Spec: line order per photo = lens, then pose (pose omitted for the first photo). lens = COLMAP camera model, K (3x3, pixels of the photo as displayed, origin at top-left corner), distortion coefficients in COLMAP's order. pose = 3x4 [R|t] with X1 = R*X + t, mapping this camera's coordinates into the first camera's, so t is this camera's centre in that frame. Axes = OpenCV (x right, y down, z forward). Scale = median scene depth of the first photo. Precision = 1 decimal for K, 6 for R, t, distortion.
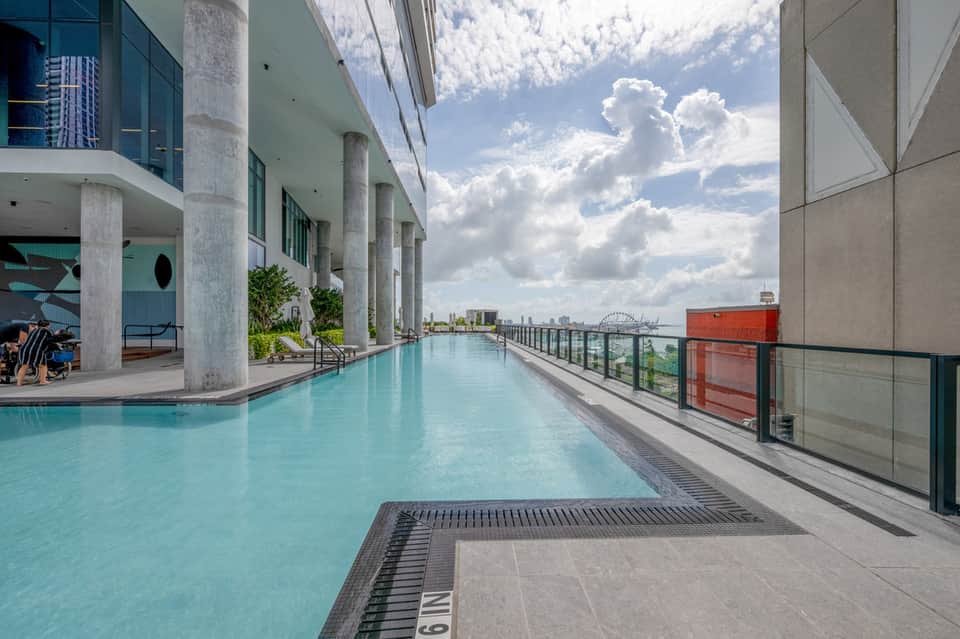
lens RADIAL K [[379.0, 0, 480.4], [0, 379.0, 320.8], [0, 0, 1]] dist [0.001818, 0.000085]
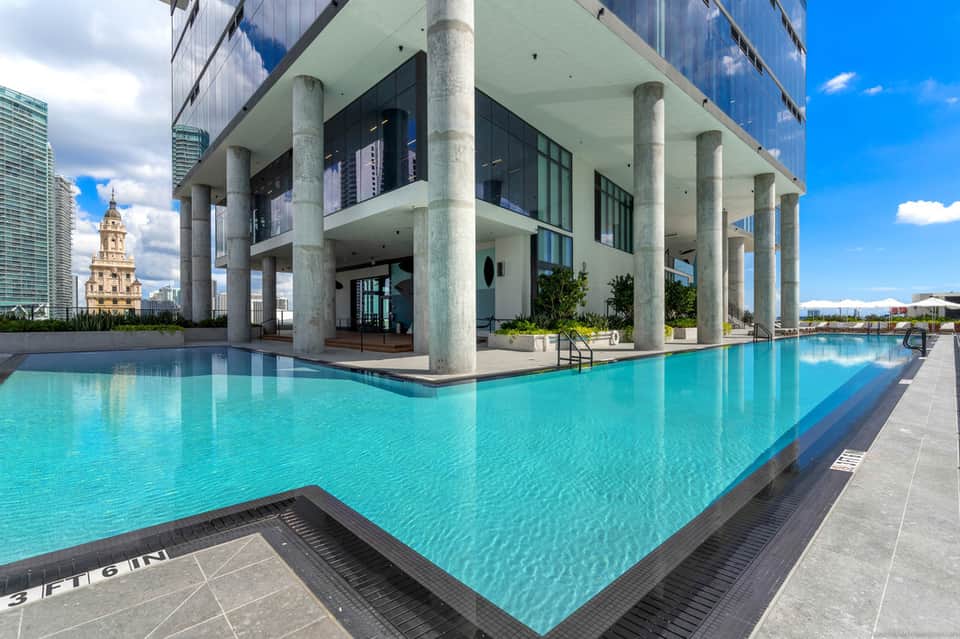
lens RADIAL K [[443.8, 0, 479.6], [0, 443.8, 318.0], [0, 0, 1]] dist [-0.002498, 0.000034]
pose [[0.655932, -0.001209, -0.754819, 0.343248], [0.005548, 0.999979, 0.003219, 0.013583], [0.754799, -0.006299, 0.655925, 0.209586]]
